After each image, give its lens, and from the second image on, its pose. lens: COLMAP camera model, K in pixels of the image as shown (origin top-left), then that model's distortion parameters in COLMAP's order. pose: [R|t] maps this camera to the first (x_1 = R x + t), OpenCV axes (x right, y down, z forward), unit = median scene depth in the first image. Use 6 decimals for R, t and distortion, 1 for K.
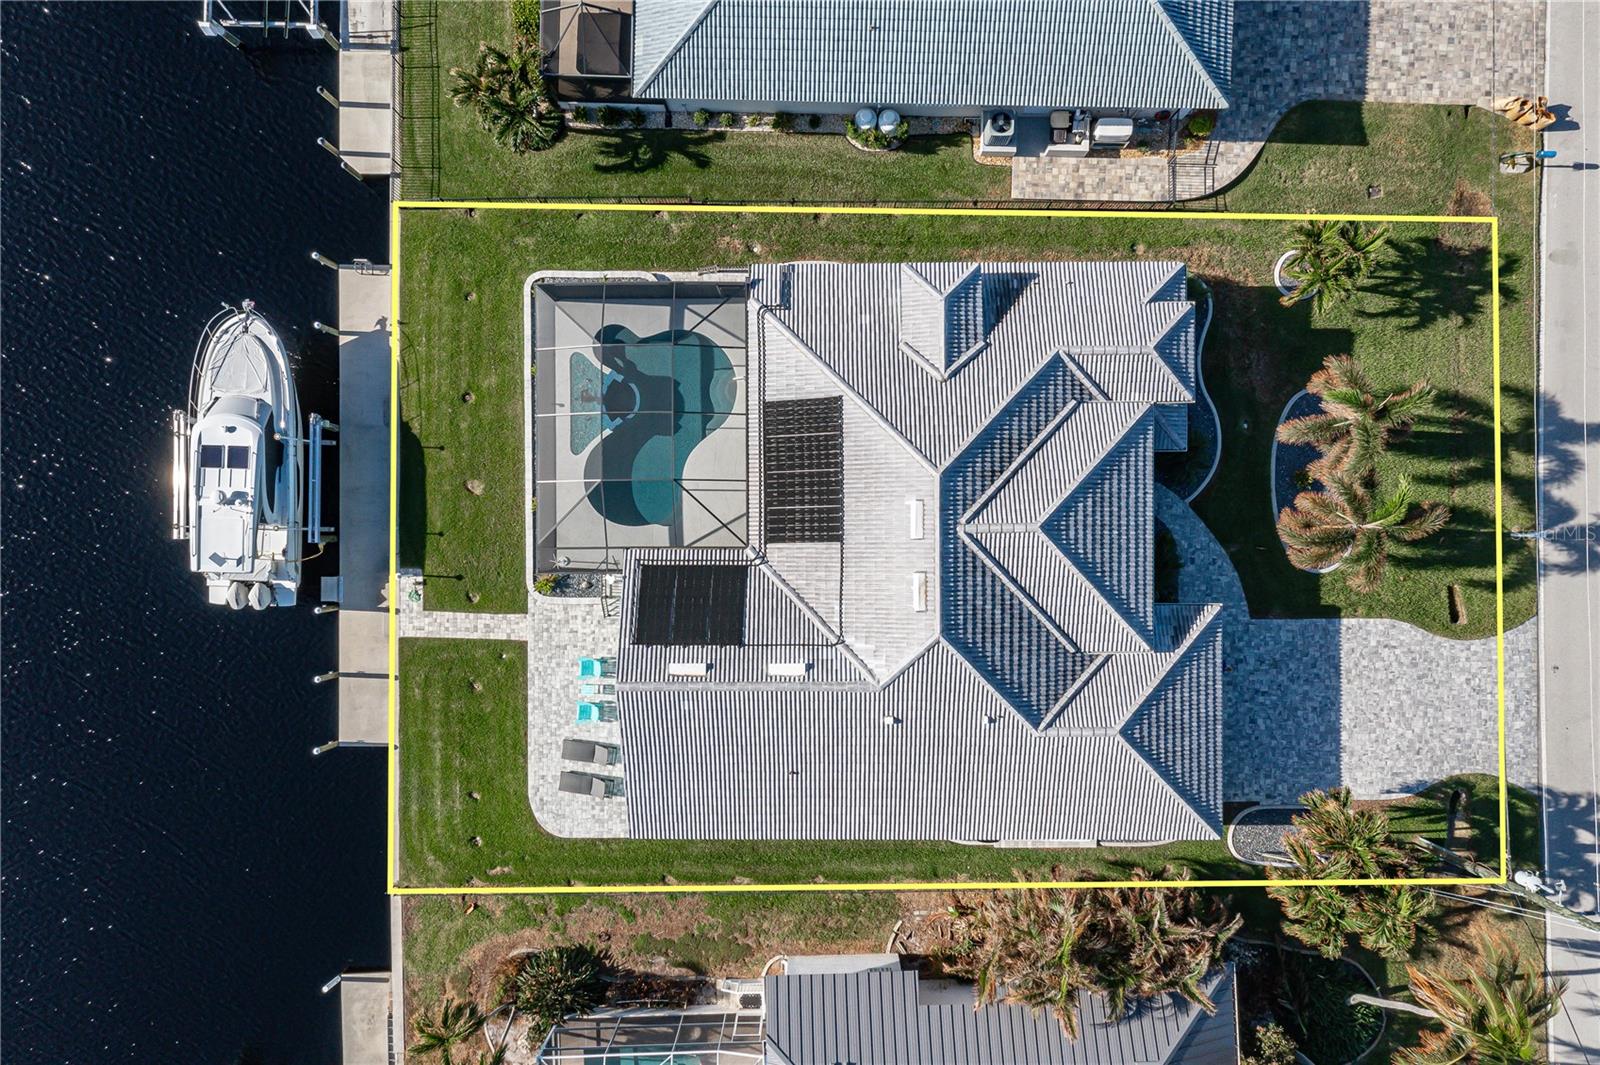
lens RADIAL K [[1278.1, 0, 831.7], [0, 1278.1, 560.1], [0, 0, 1]] dist [0.071169, -0.000691]
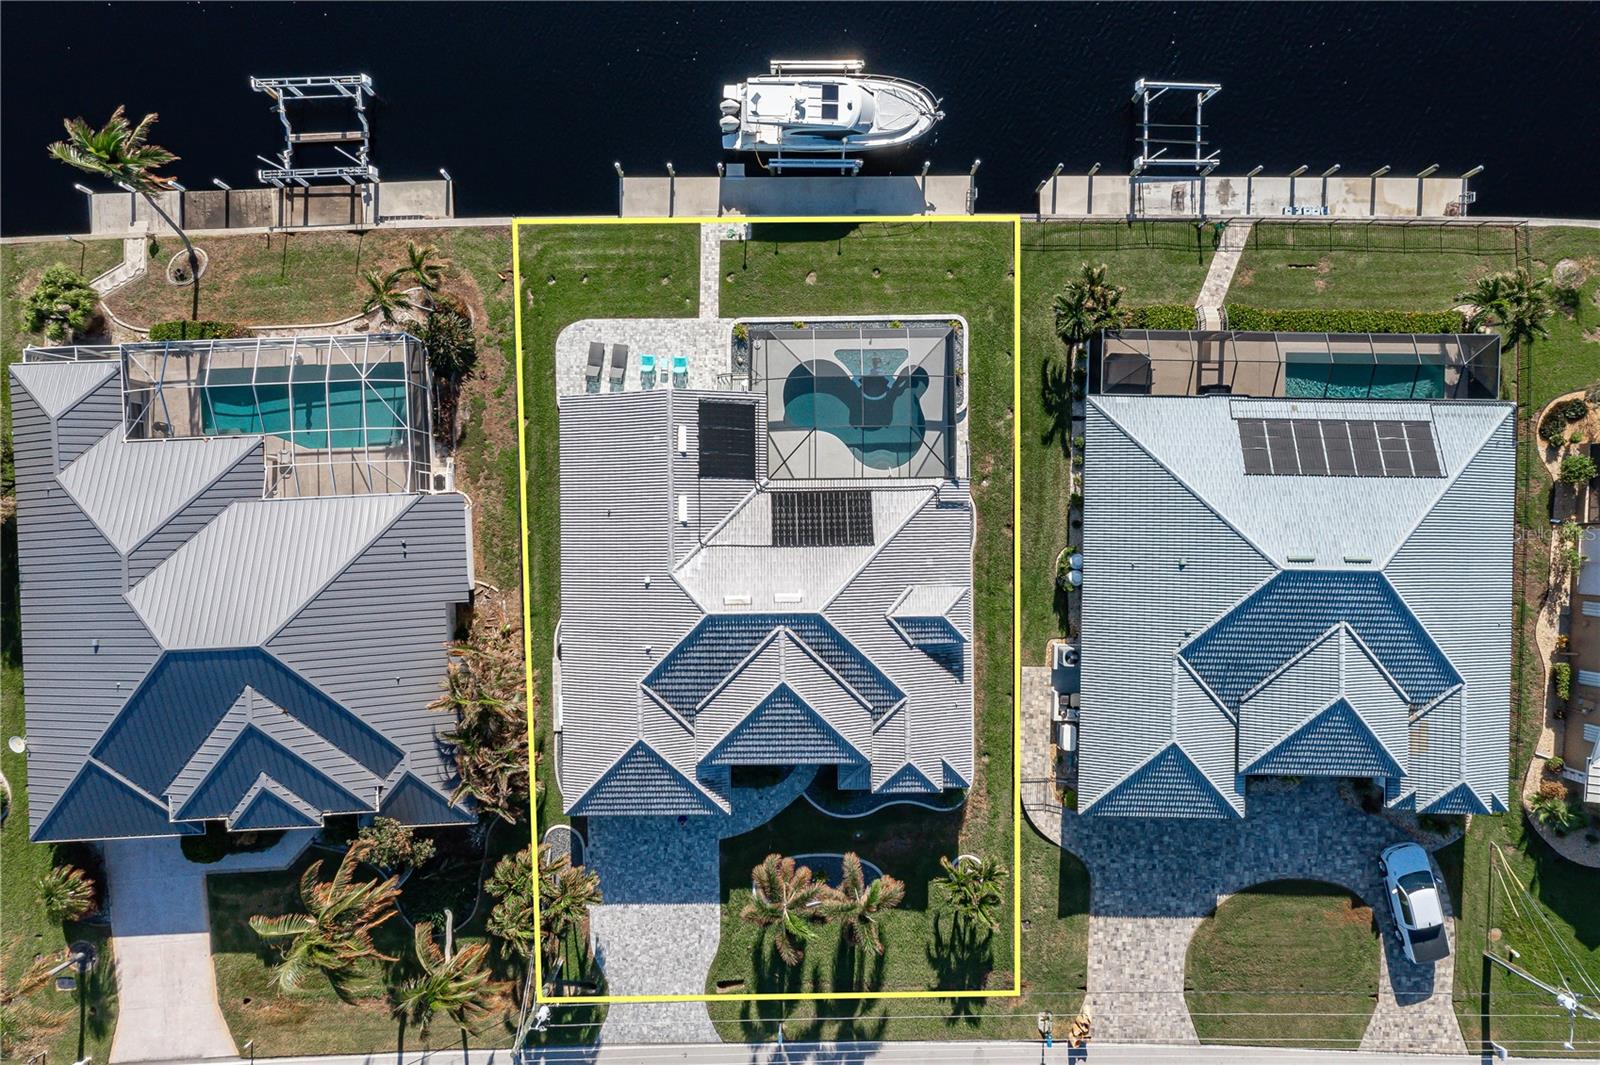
lens RADIAL K [[1278.1, 0, 831.7], [0, 1278.1, 560.1], [0, 0, 1]] dist [0.071169, -0.000691]
pose [[0.006429, 0.999803, 0.018784, -0.002498], [-0.998571, 0.007415, -0.052918, -0.004554], [-0.053047, -0.018417, 0.998422, -0.396381]]
